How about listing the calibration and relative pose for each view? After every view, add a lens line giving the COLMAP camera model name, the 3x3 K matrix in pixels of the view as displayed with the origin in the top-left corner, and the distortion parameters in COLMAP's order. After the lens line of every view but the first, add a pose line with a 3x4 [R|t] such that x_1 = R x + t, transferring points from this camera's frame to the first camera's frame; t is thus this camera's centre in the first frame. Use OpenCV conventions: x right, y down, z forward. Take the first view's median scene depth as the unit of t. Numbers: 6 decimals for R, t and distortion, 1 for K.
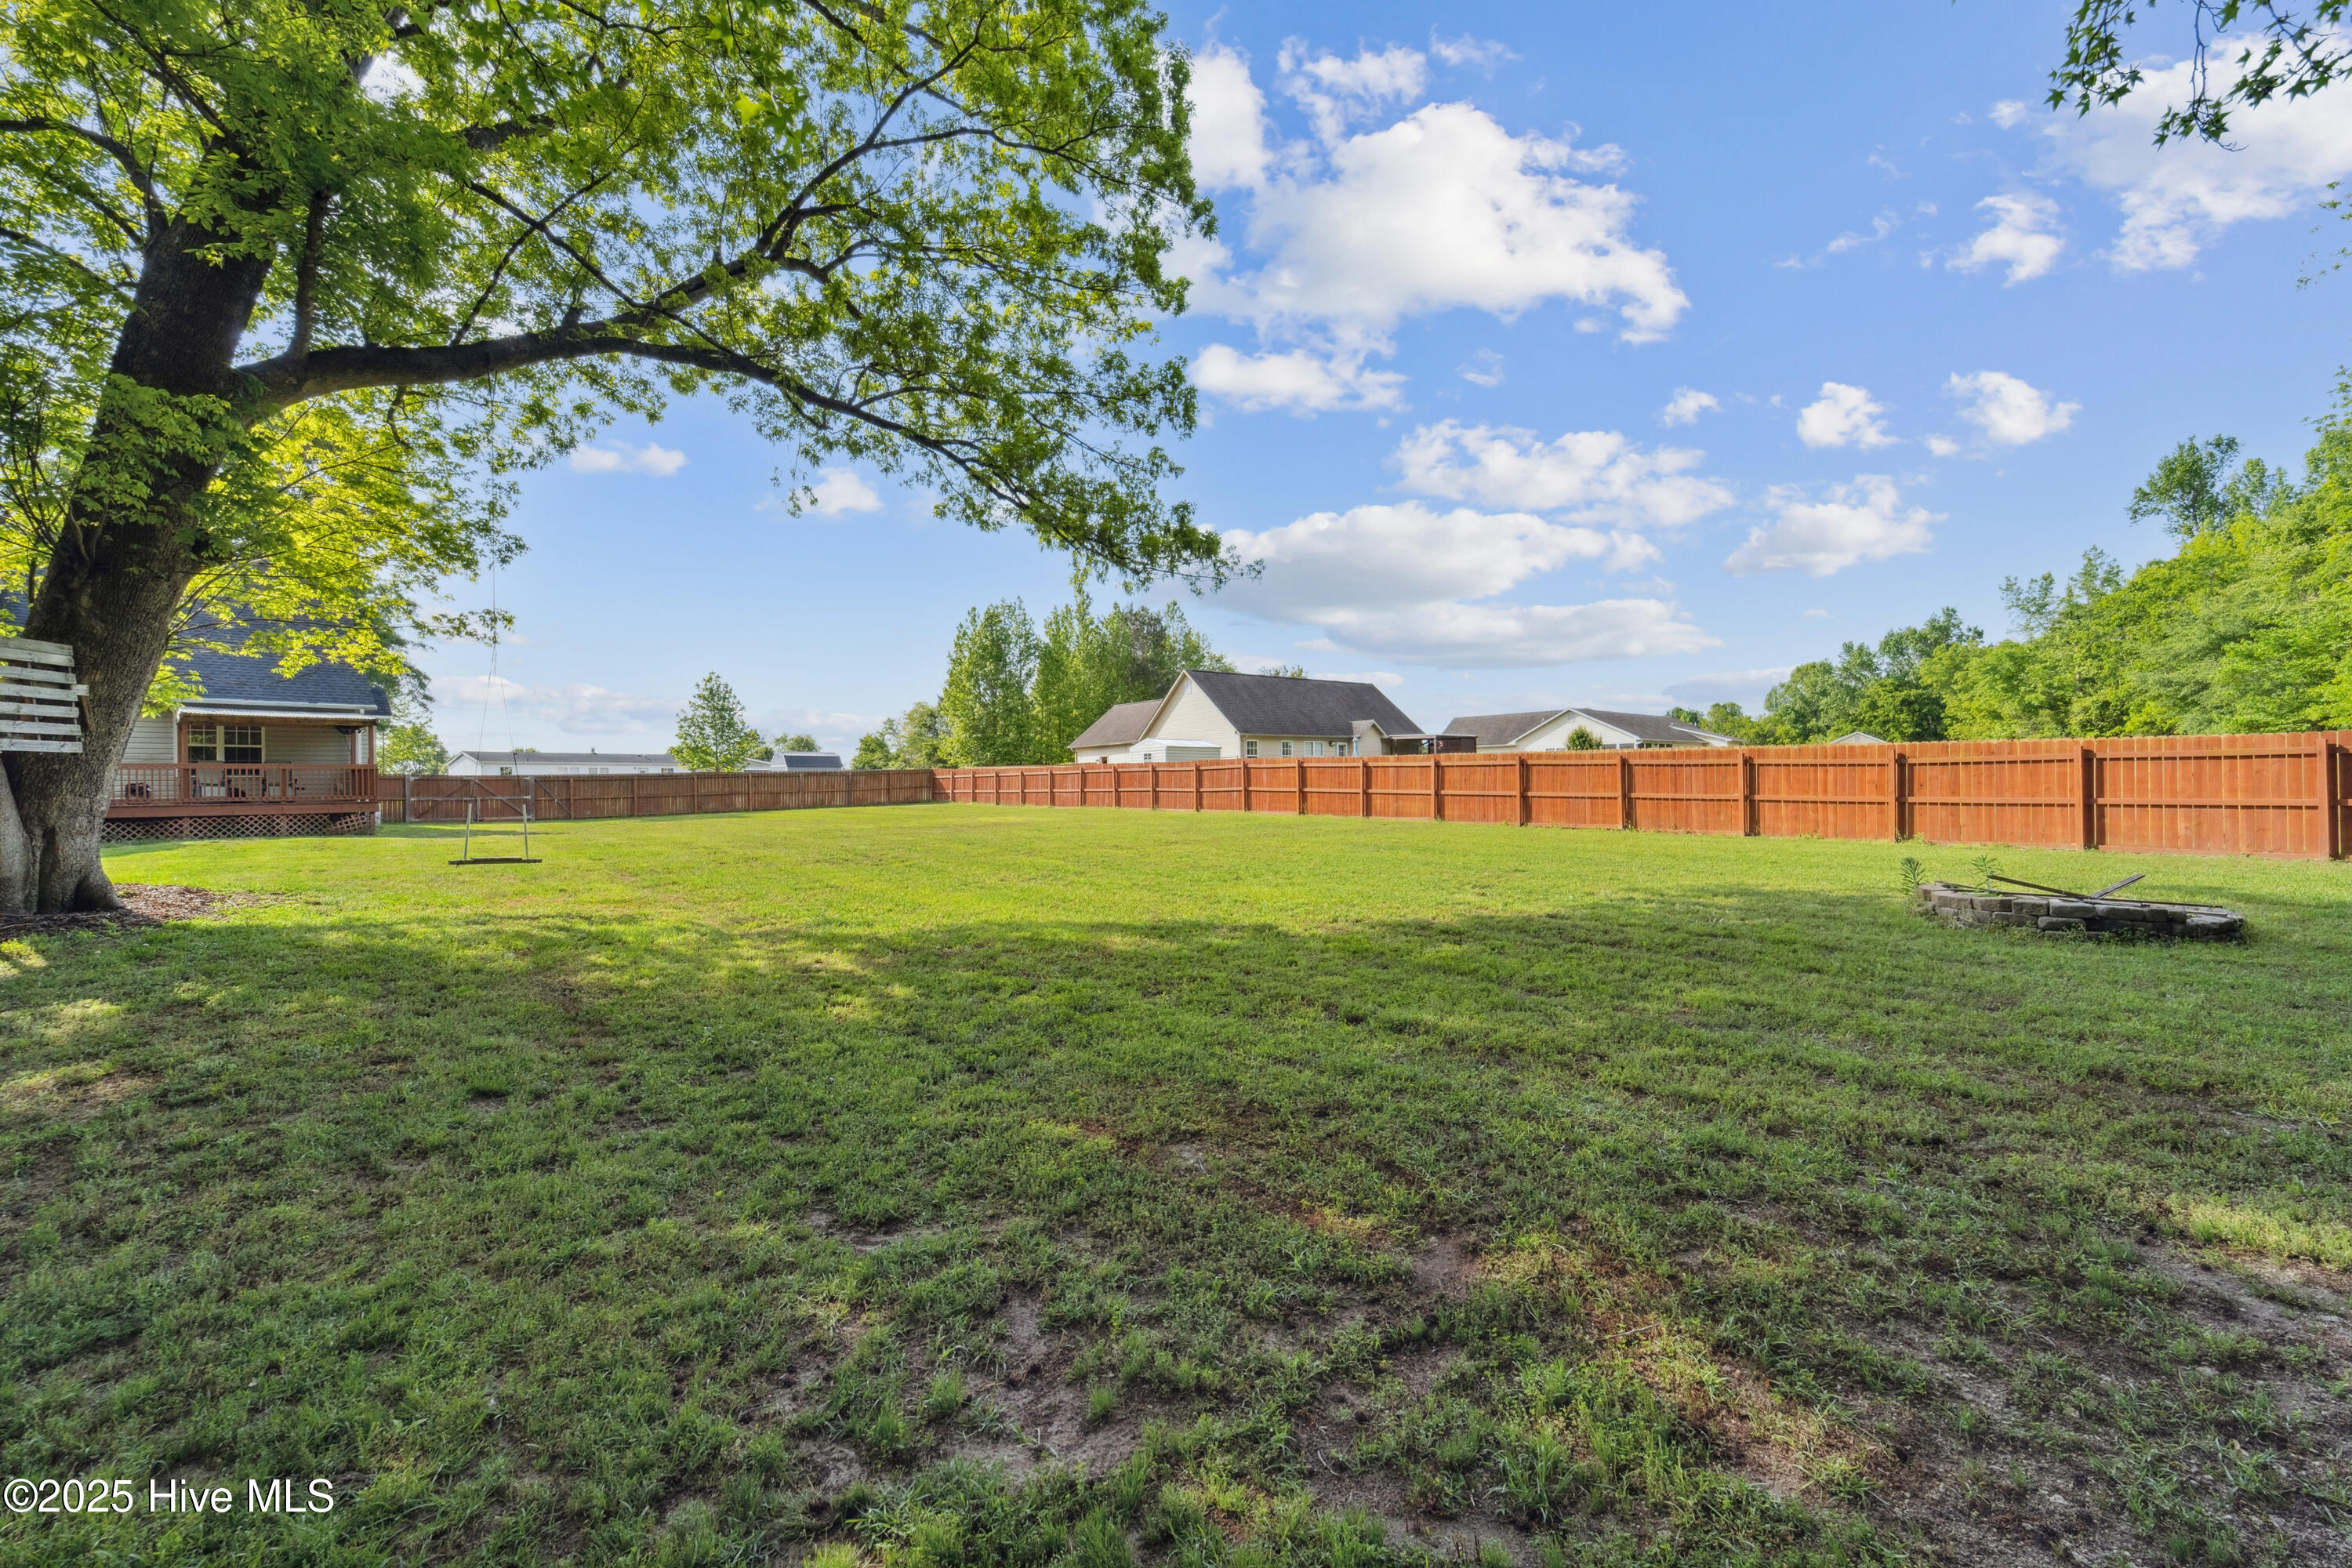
lens RADIAL K [[945.5, 0, 1176.0], [0, 945.5, 784.0], [0, 0, 1]] dist [-0.001514, -0.000250]
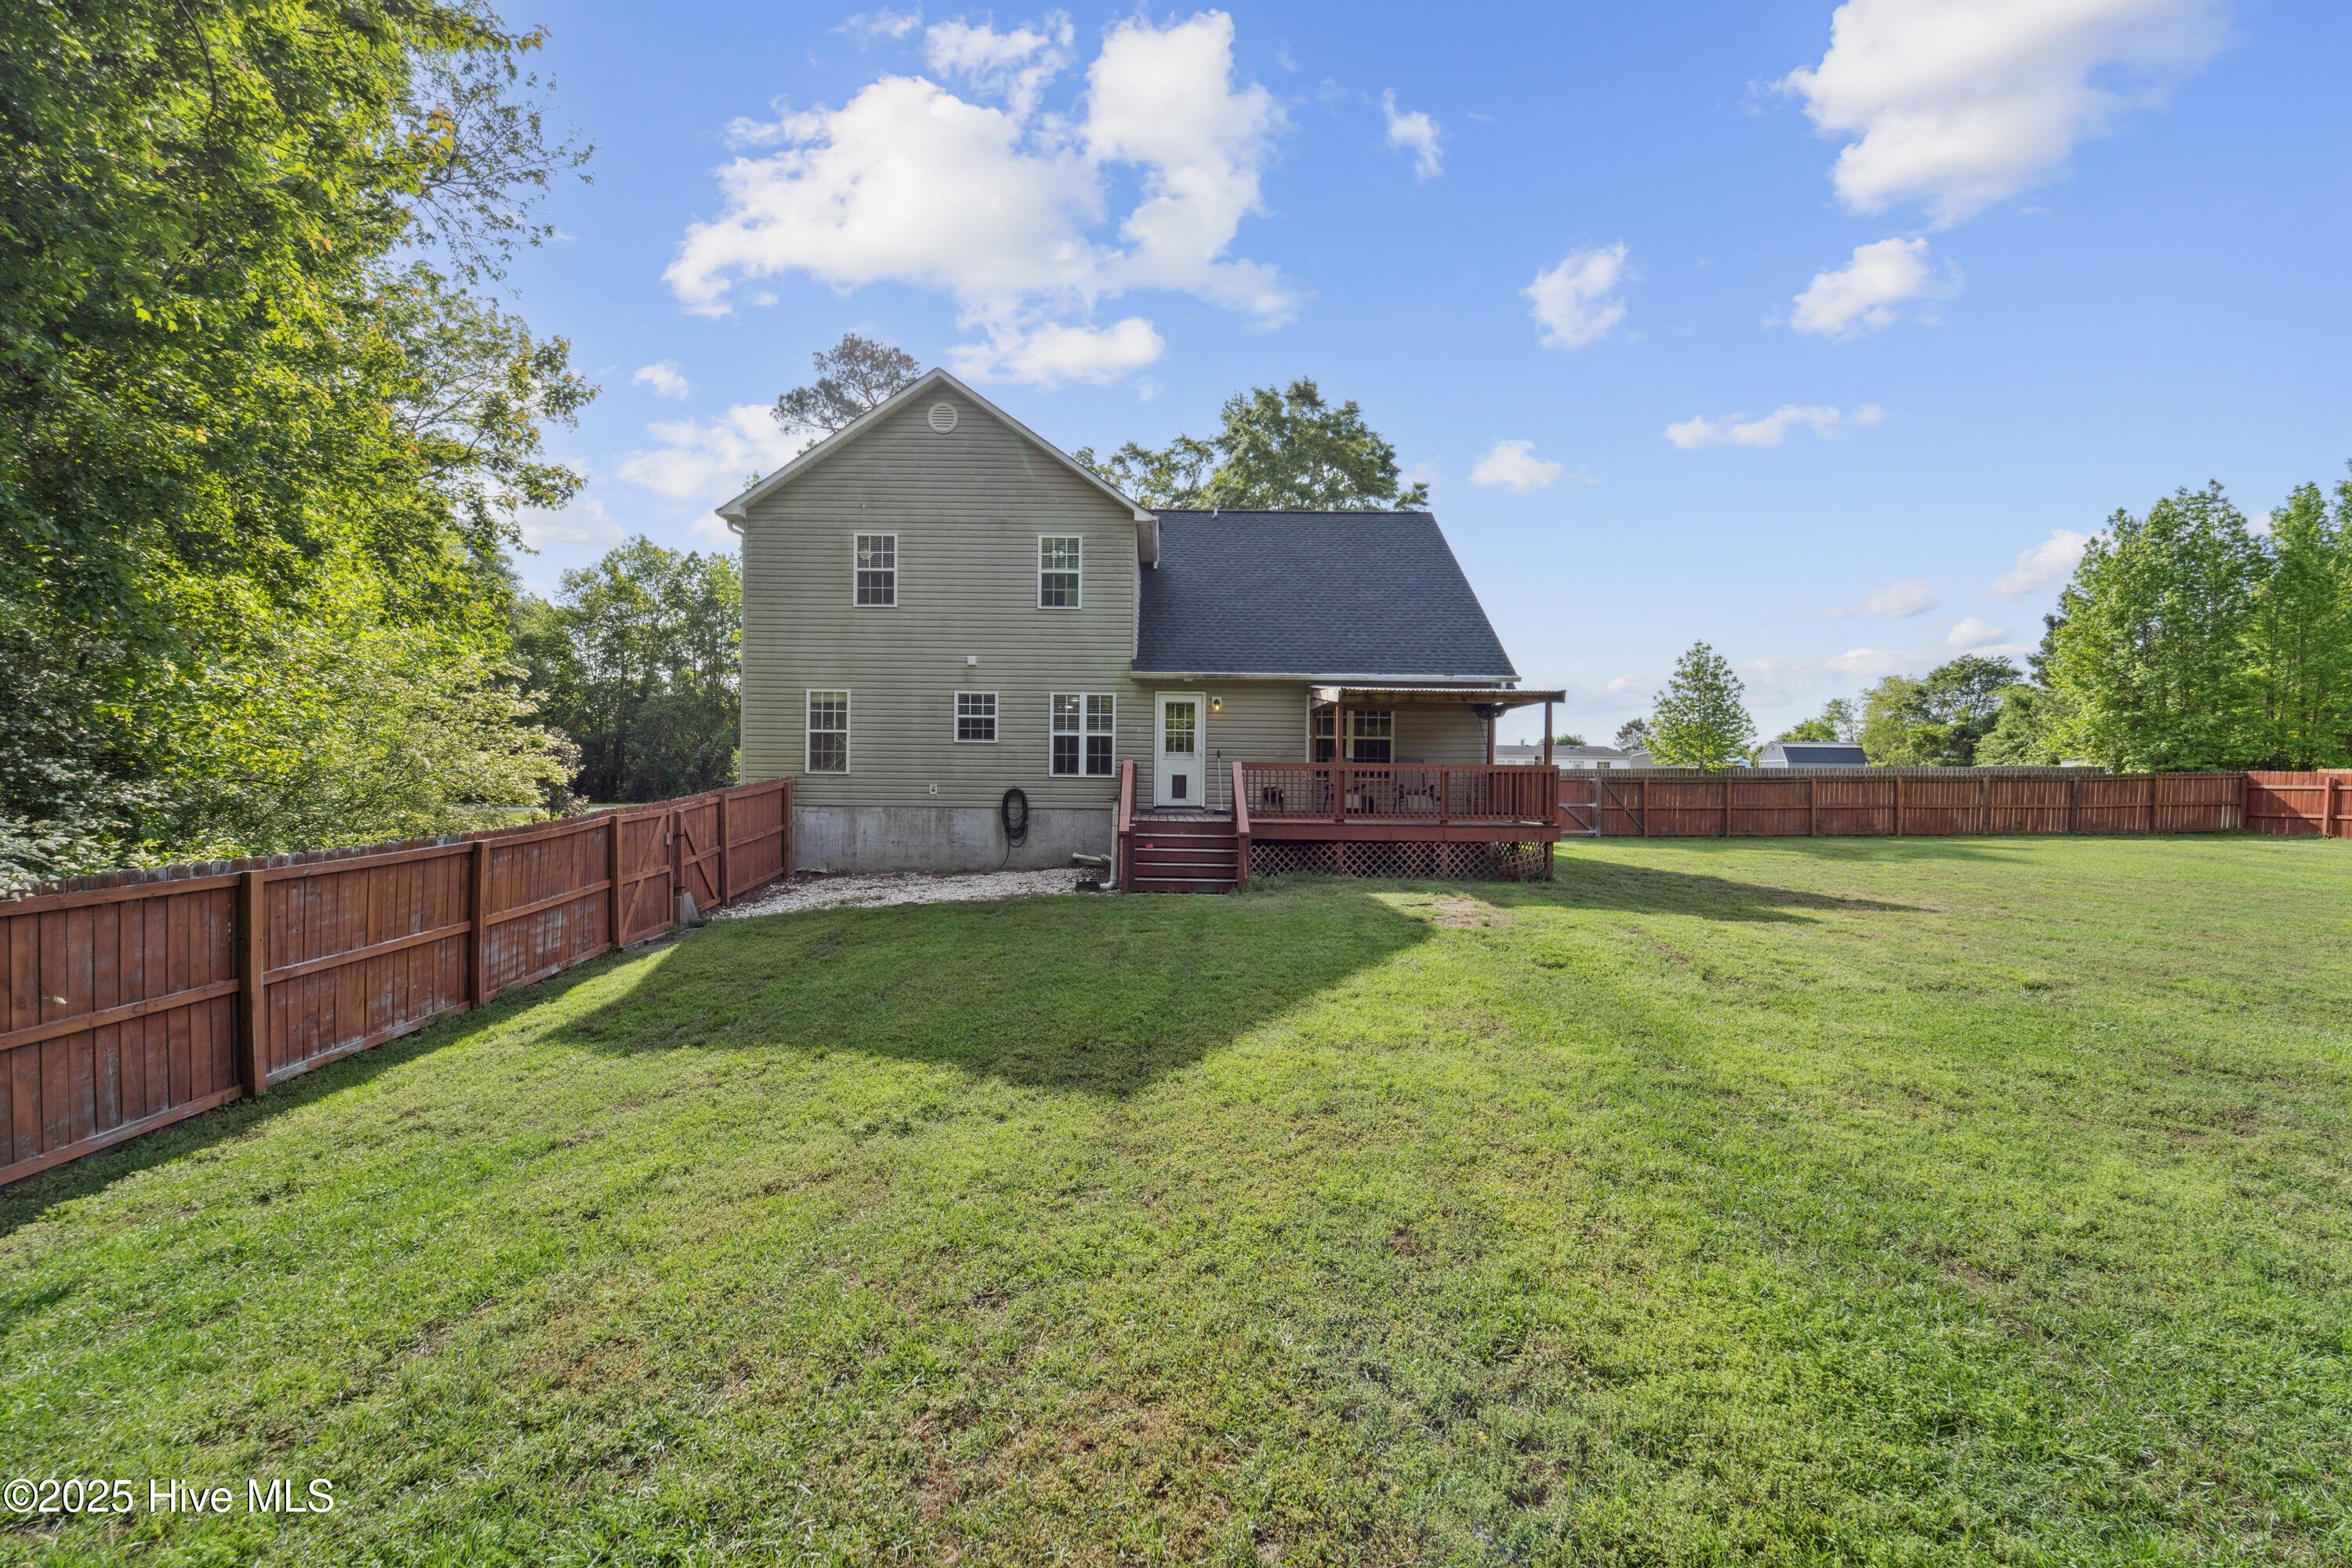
lens RADIAL K [[945.5, 0, 1176.0], [0, 945.5, 784.0], [0, 0, 1]] dist [-0.001514, -0.000250]
pose [[0.657005, 0.024801, -0.753478, -0.162777], [-0.018100, 0.999690, 0.017123, -0.004506], [0.753669, 0.002388, 0.657250, 0.120170]]
